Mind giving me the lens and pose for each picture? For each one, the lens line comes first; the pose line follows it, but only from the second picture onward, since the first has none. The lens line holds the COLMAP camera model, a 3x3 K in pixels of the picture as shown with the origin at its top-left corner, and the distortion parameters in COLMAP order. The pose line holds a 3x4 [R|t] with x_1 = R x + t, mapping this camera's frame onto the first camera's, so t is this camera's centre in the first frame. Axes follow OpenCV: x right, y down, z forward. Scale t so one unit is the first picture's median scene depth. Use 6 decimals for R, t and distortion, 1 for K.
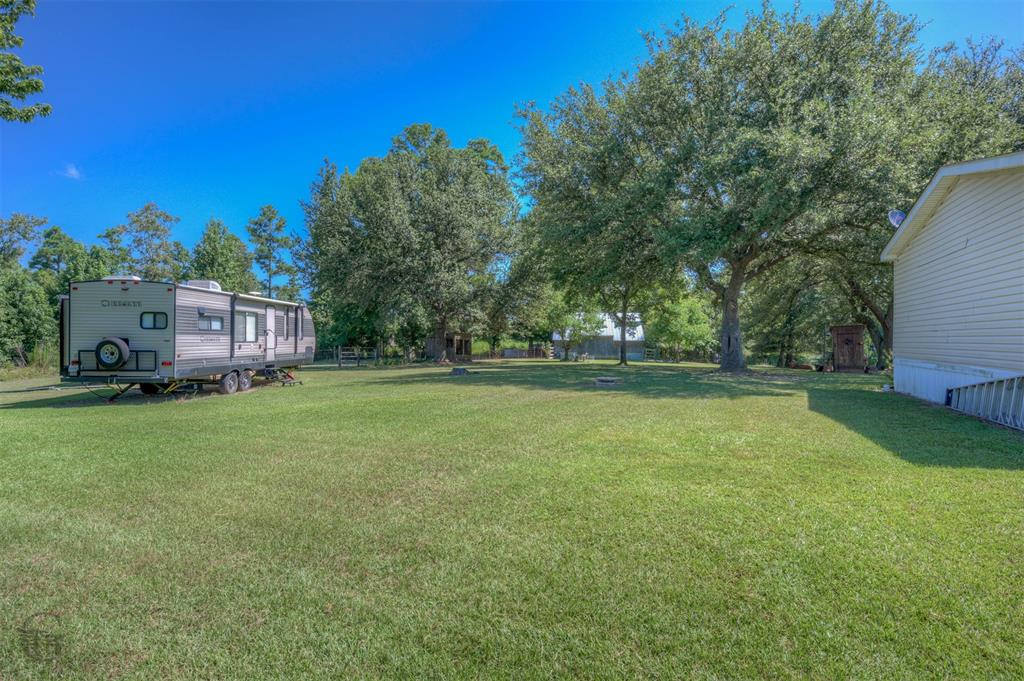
lens RADIAL K [[559.4, 0, 512.0], [0, 559.4, 340.5], [0, 0, 1]] dist [-0.000799, -0.000683]
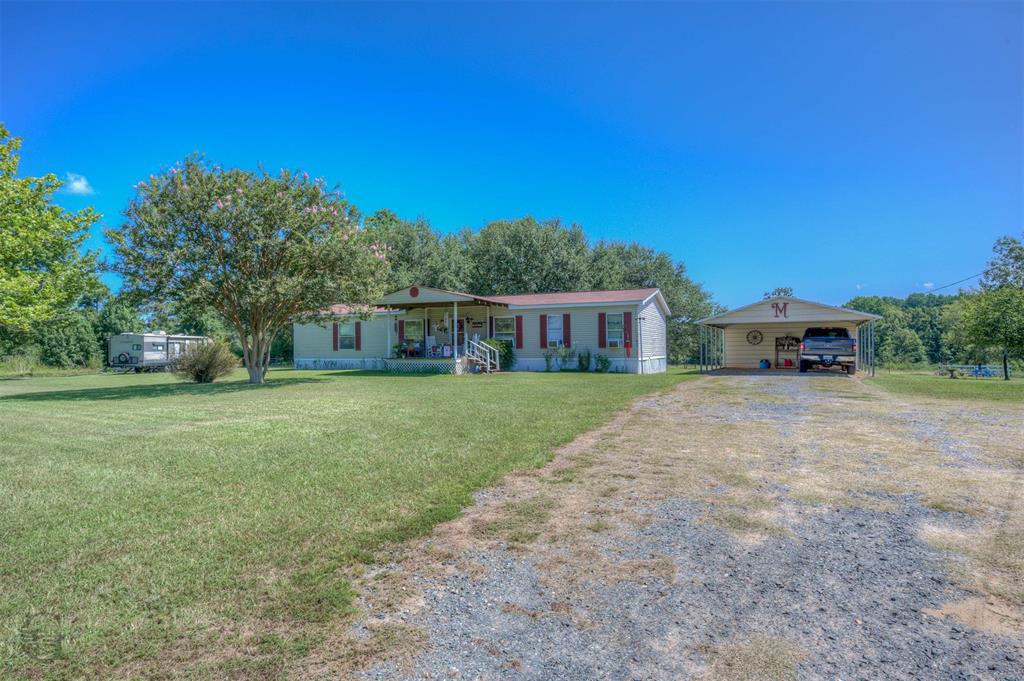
lens RADIAL K [[559.4, 0, 512.0], [0, 559.4, 340.5], [0, 0, 1]] dist [-0.000799, -0.000683]
pose [[0.999263, -0.017069, -0.034367, 0.552489], [0.016578, 0.999757, -0.014535, 0.002403], [0.034607, 0.013955, 0.999304, -0.724552]]
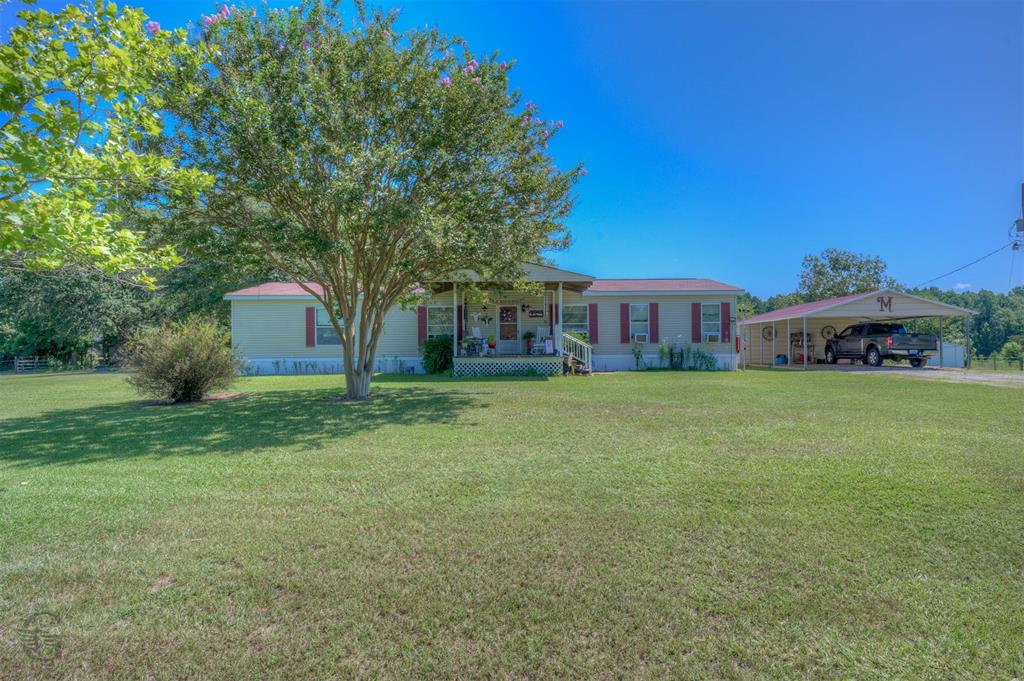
lens RADIAL K [[559.4, 0, 512.0], [0, 559.4, 340.5], [0, 0, 1]] dist [-0.000799, -0.000683]
pose [[0.925131, -0.014009, 0.379390, 0.221803], [0.017390, 0.999834, -0.005484, 0.000900], [-0.379250, 0.011671, 0.925221, -0.515707]]
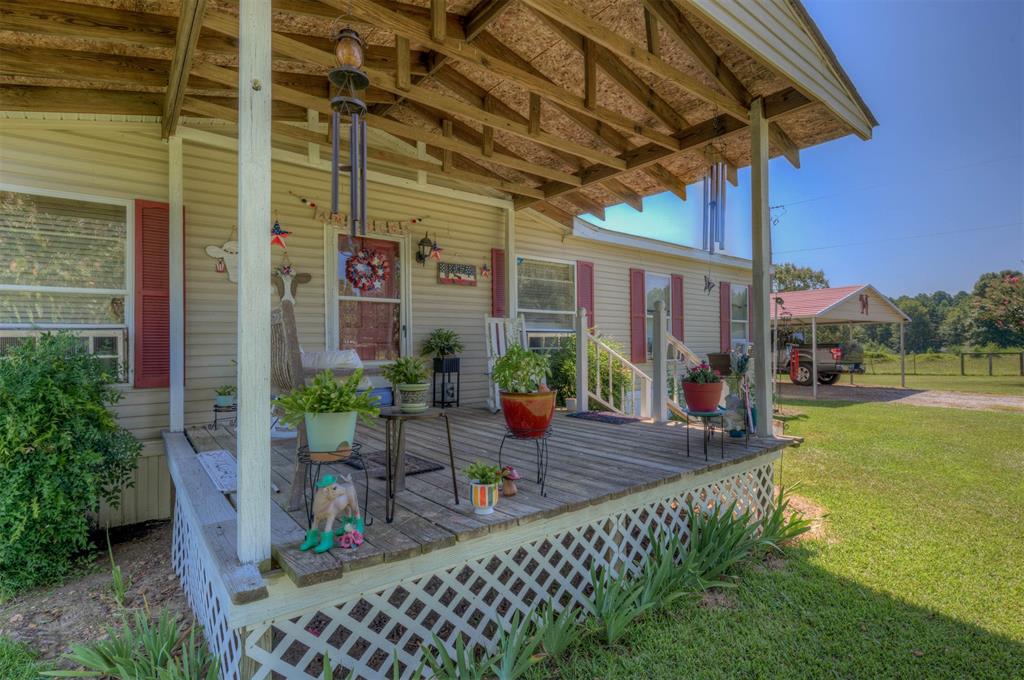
lens RADIAL K [[494.2, 0, 512.0], [0, 494.2, 340.0], [0, 0, 1]] dist [-0.000175, 0.000174]
pose [[0.498641, -0.000712, 0.866809, 0.343423], [0.012079, 0.999908, -0.006127, -0.007593], [-0.866725, 0.013526, 0.498604, -0.058777]]
